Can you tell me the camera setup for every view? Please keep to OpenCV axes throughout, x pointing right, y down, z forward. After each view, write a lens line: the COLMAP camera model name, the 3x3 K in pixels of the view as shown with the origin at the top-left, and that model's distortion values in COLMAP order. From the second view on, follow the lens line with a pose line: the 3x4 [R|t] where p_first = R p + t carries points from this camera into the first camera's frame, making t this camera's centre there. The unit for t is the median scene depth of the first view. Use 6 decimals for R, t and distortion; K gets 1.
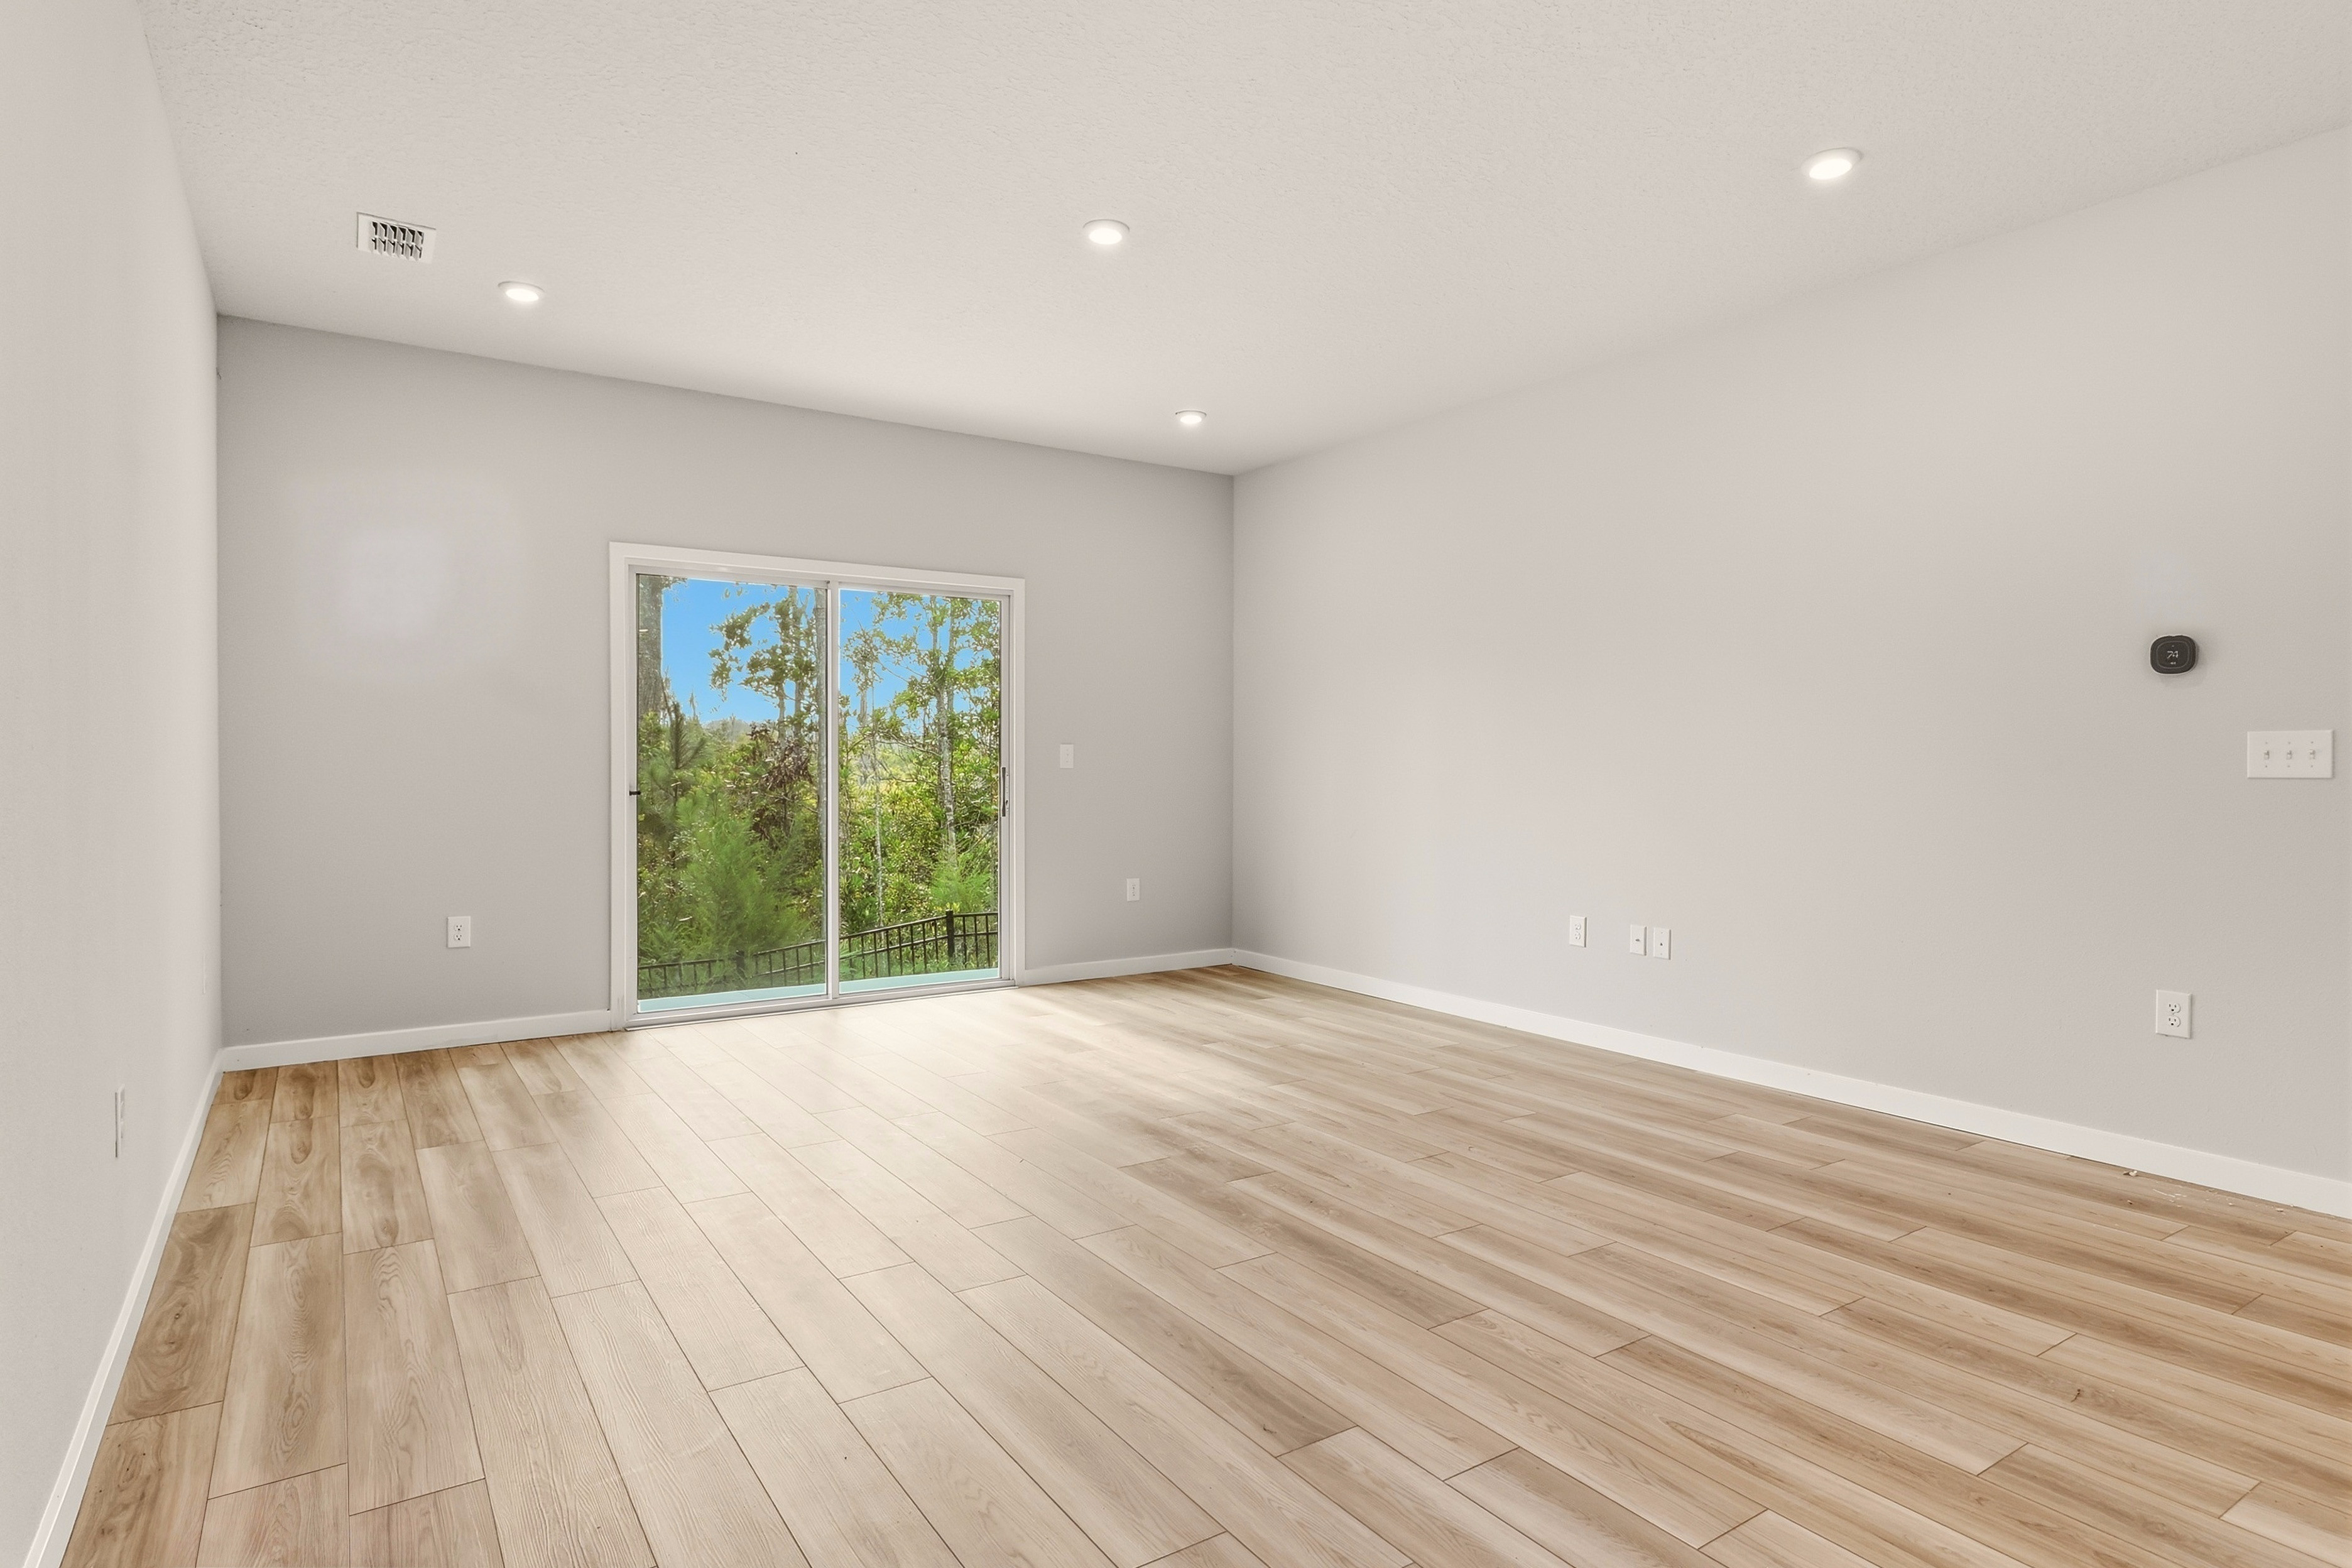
lens RADIAL K [[1279.1, 0, 1196.5], [0, 1279.1, 781.6], [0, 0, 1]] dist [-0.001590, 0.000960]
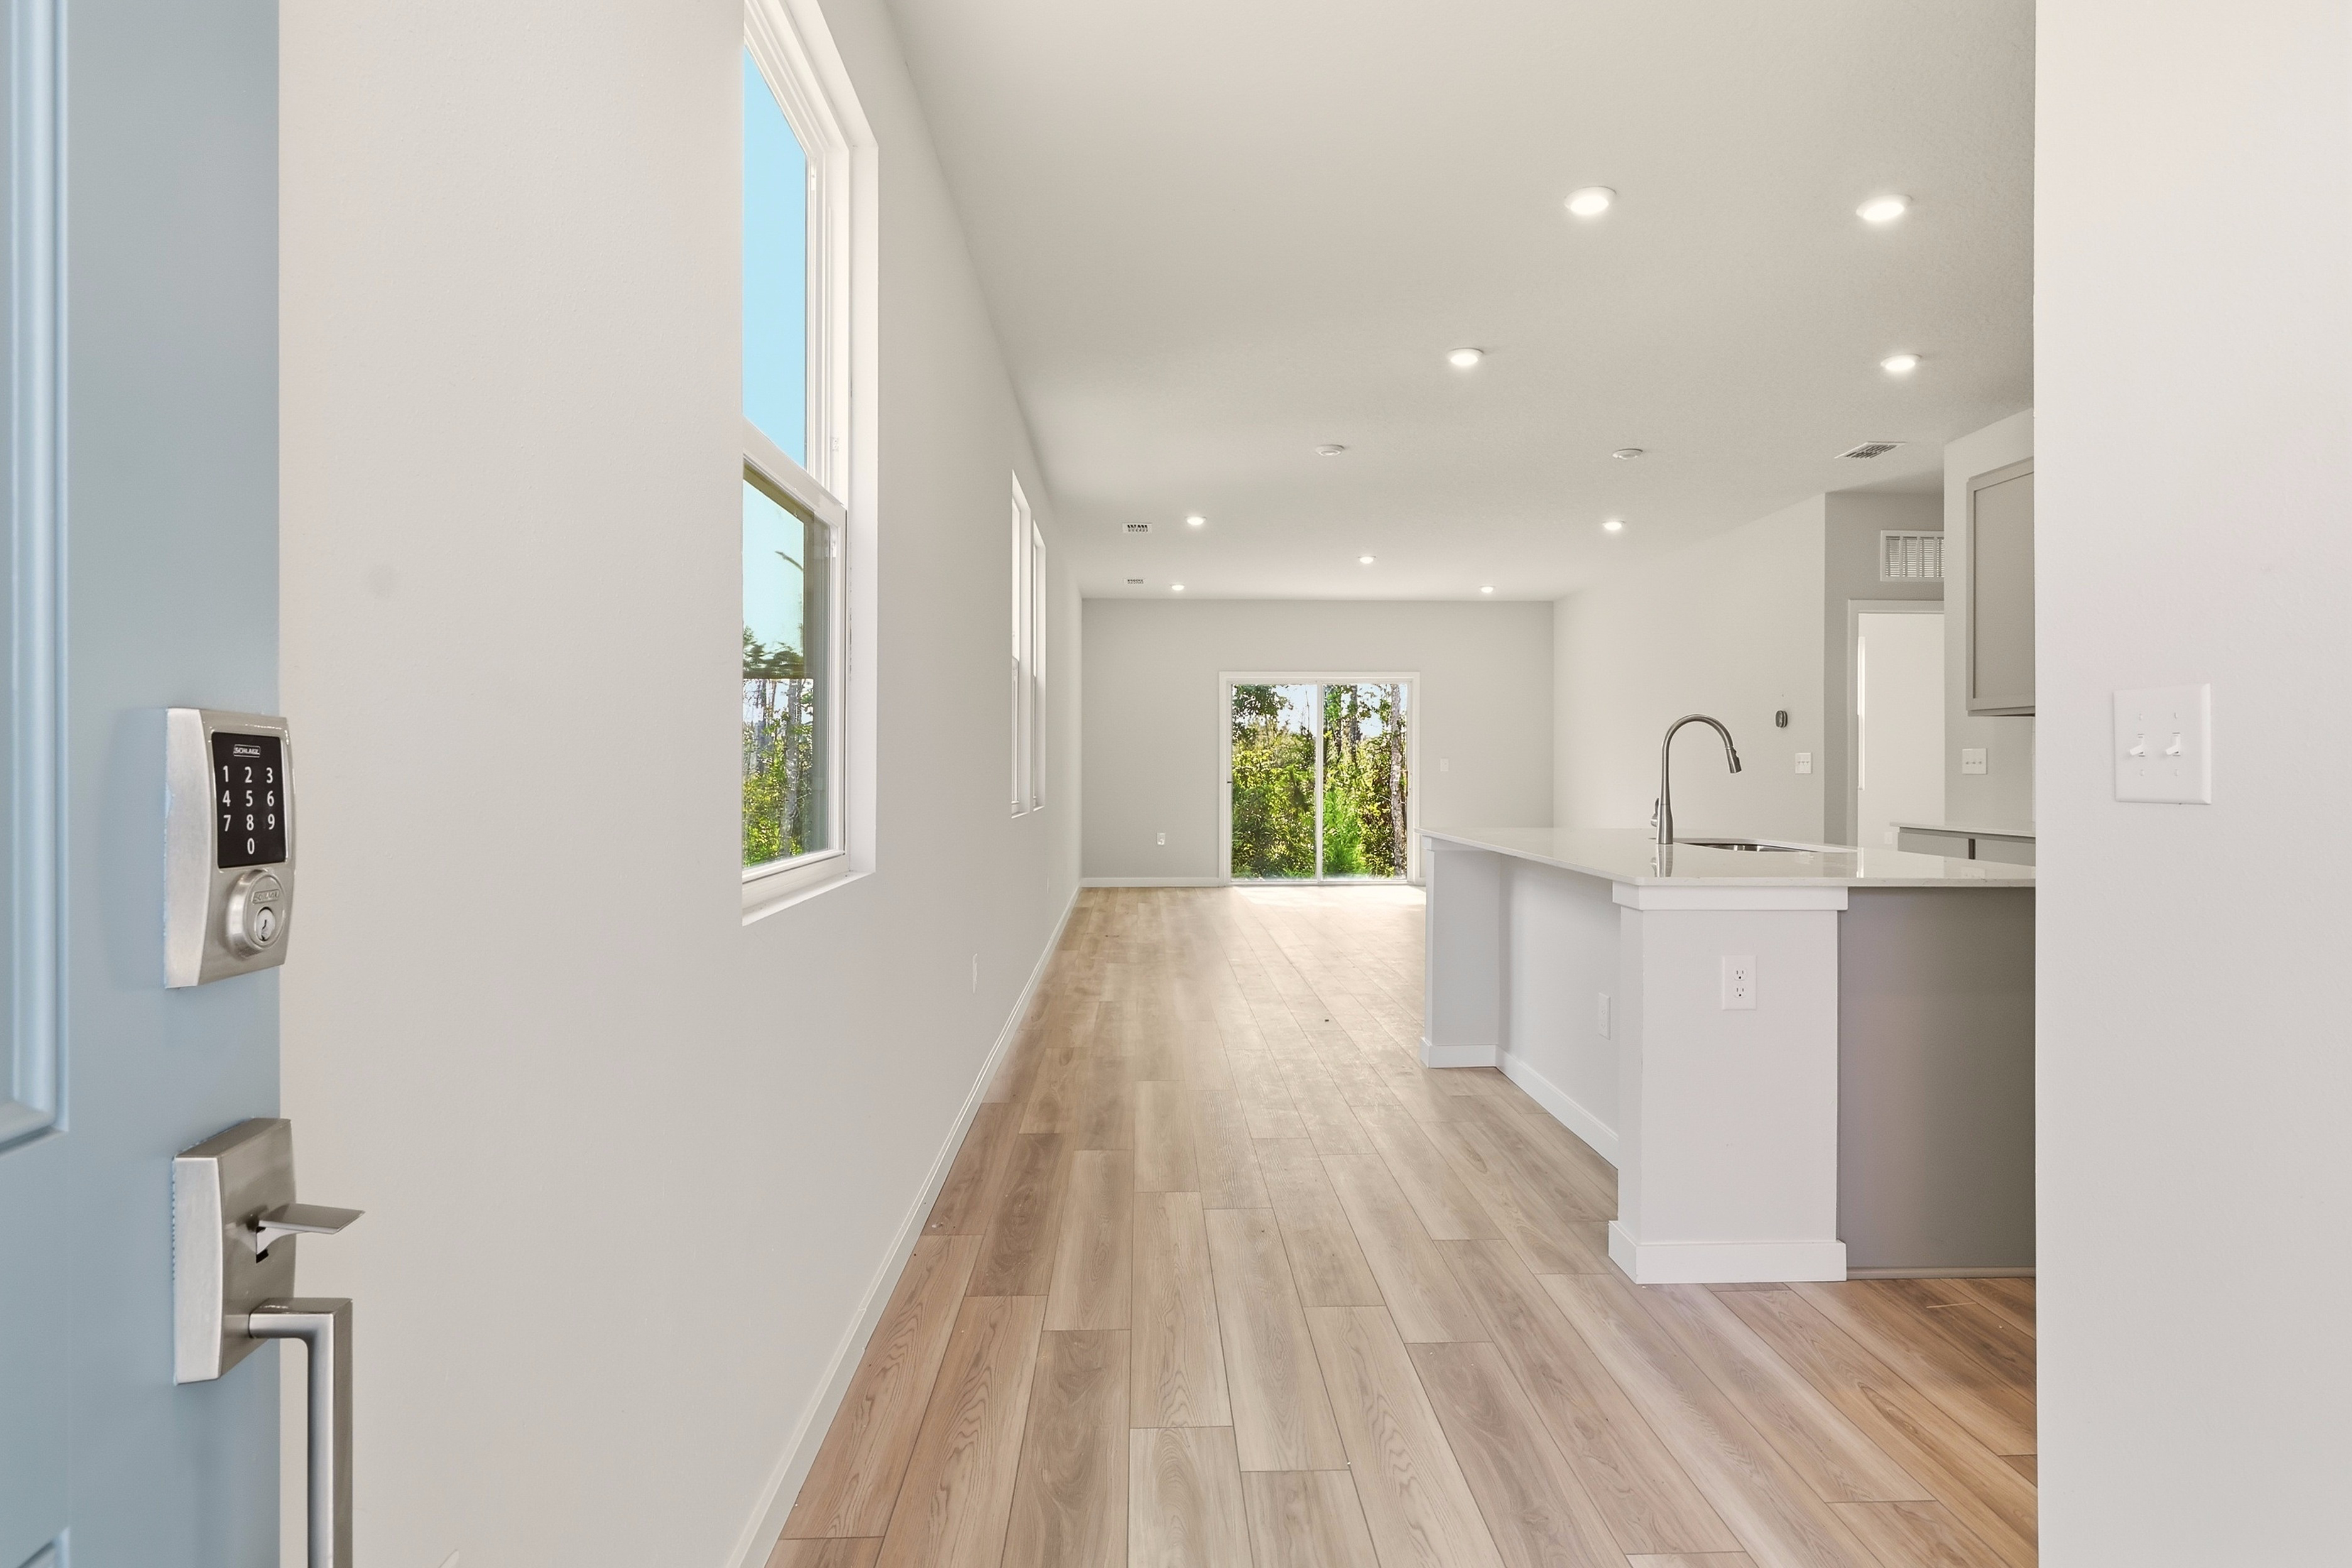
lens RADIAL K [[1279.1, 0, 1187.6], [0, 1279.1, 774.8], [0, 0, 1]] dist [-0.001590, 0.000960]
pose [[0.852933, 0.001385, -0.522019, 0.740172], [-0.008861, 0.999891, -0.011825, 0.025669], [0.521946, 0.014711, 0.852852, -1.052830]]
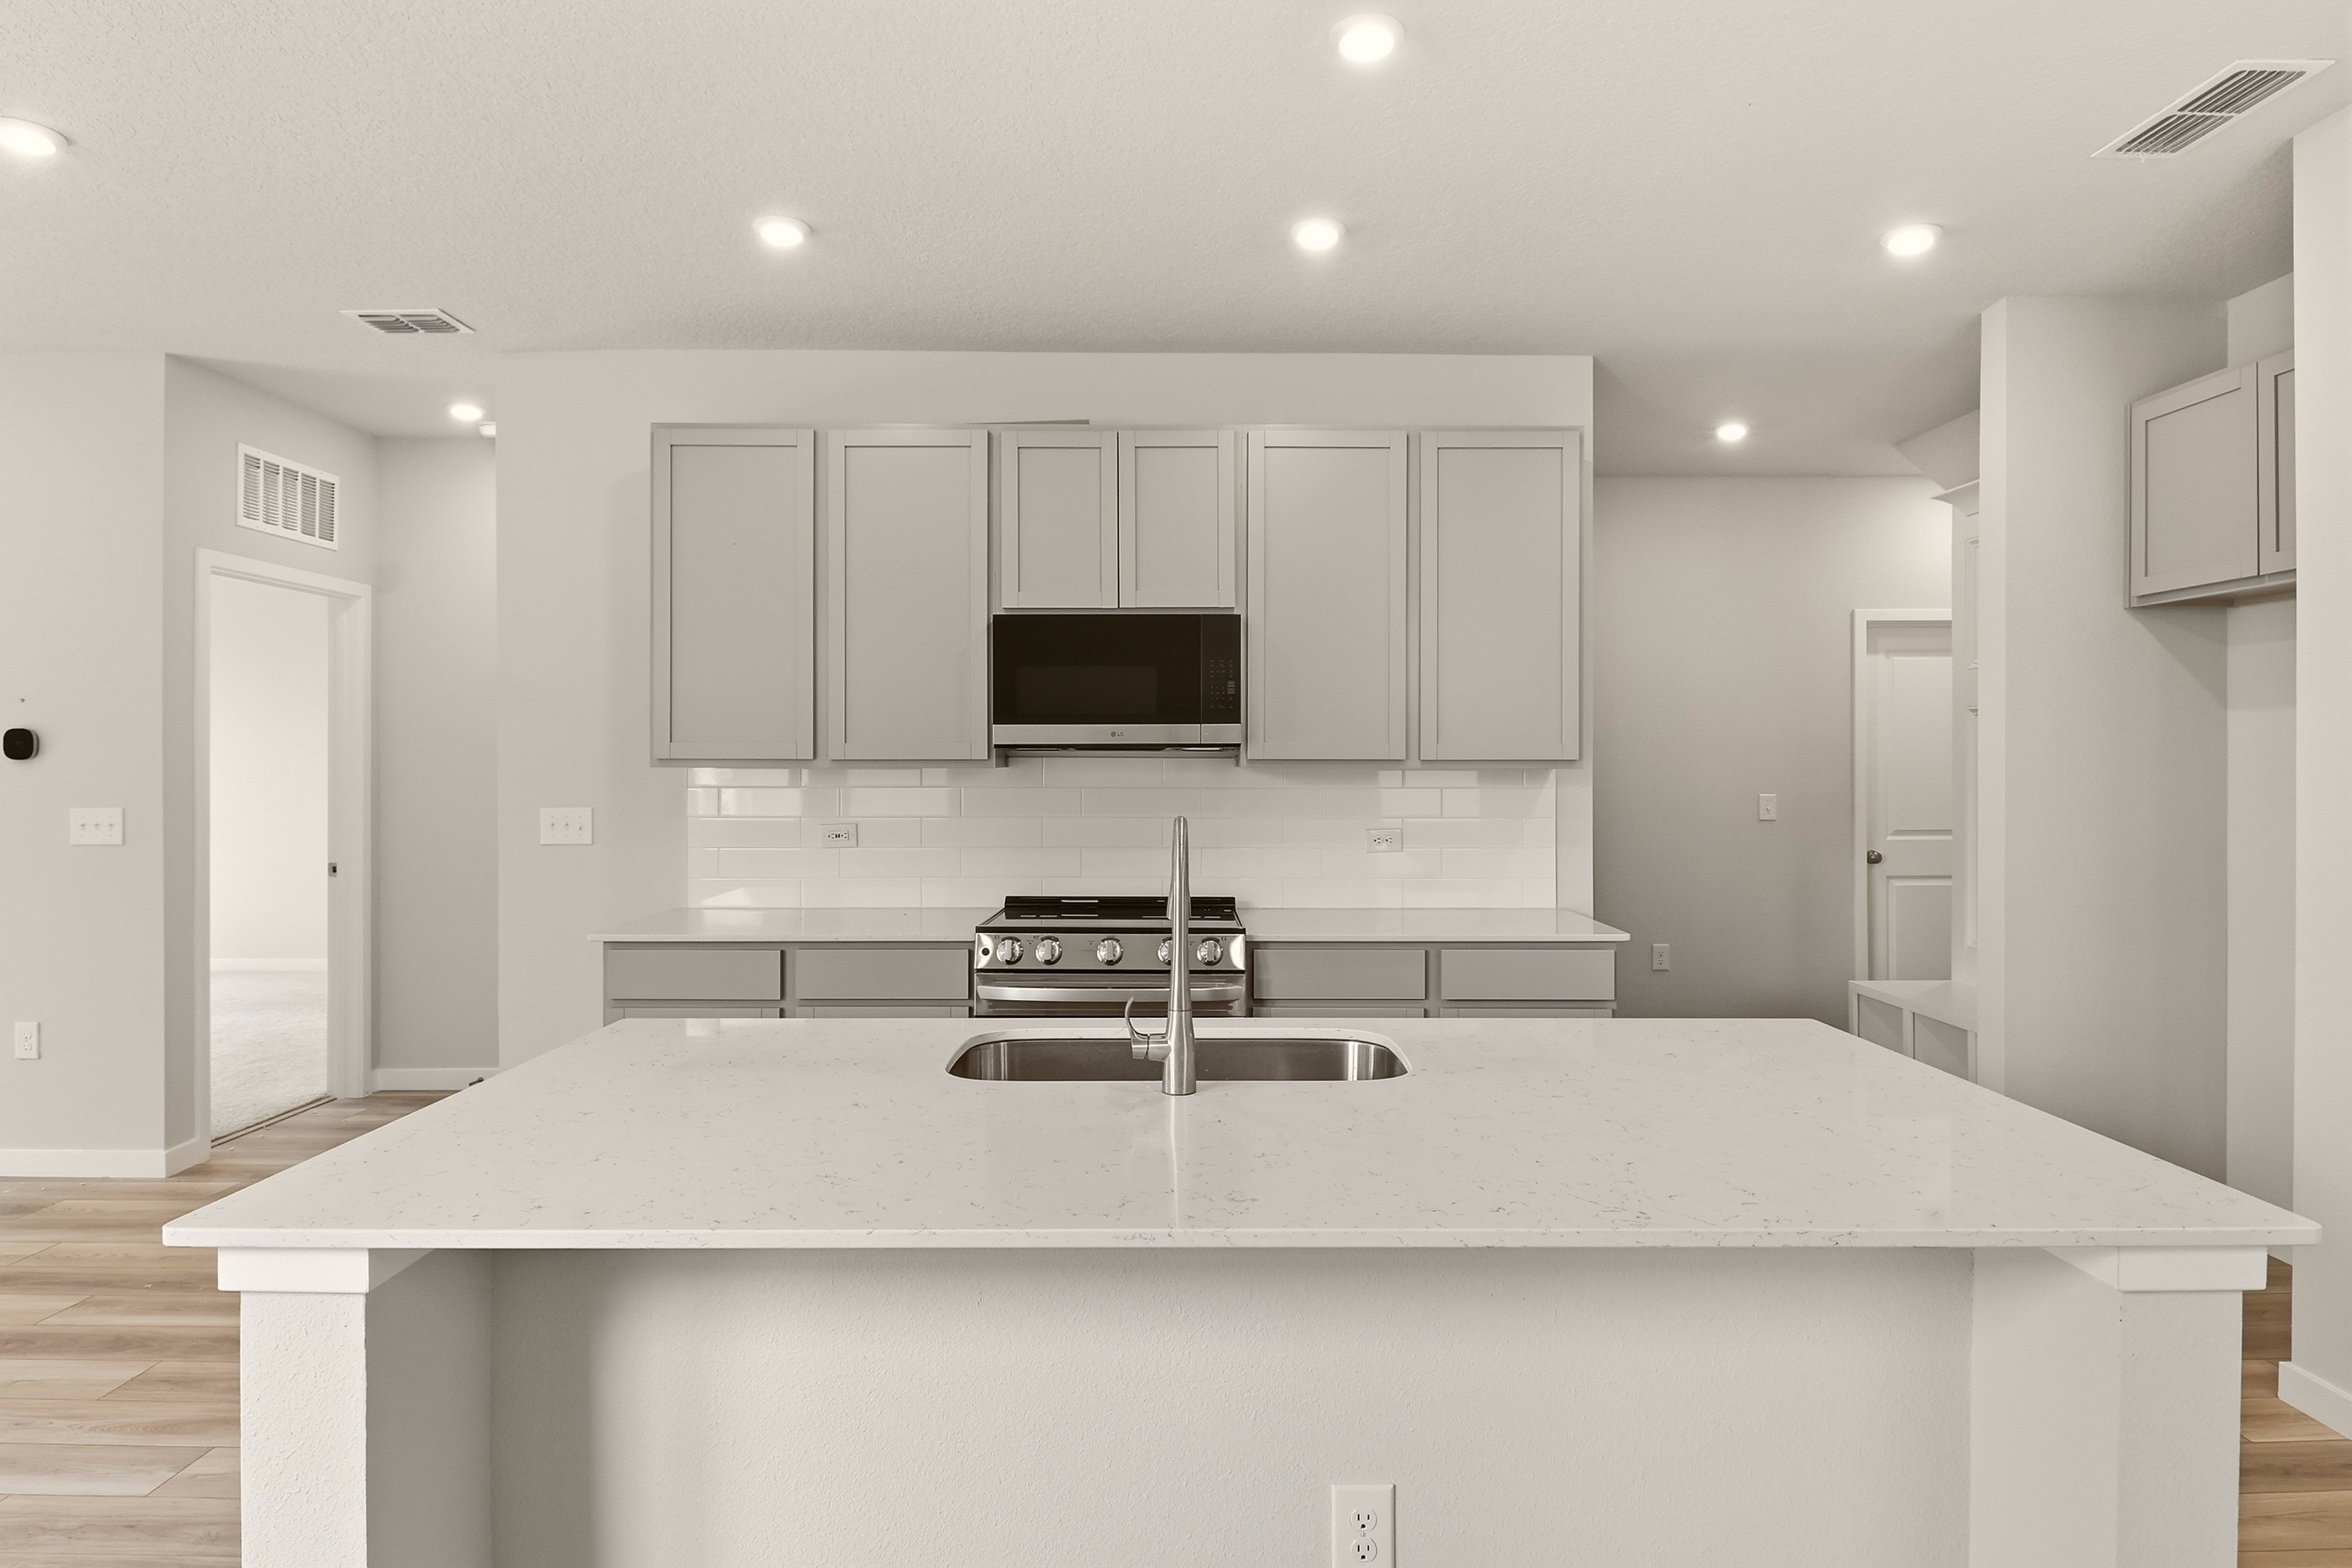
lens RADIAL K [[1279.1, 0, 1191.2], [0, 1279.1, 760.3], [0, 0, 1]] dist [-0.001590, 0.000960]
pose [[0.544907, 0.002581, 0.838492, 0.248960], [0.014973, 0.999806, -0.012808, -0.036521], [-0.838363, 0.019534, 0.544763, -0.416965]]
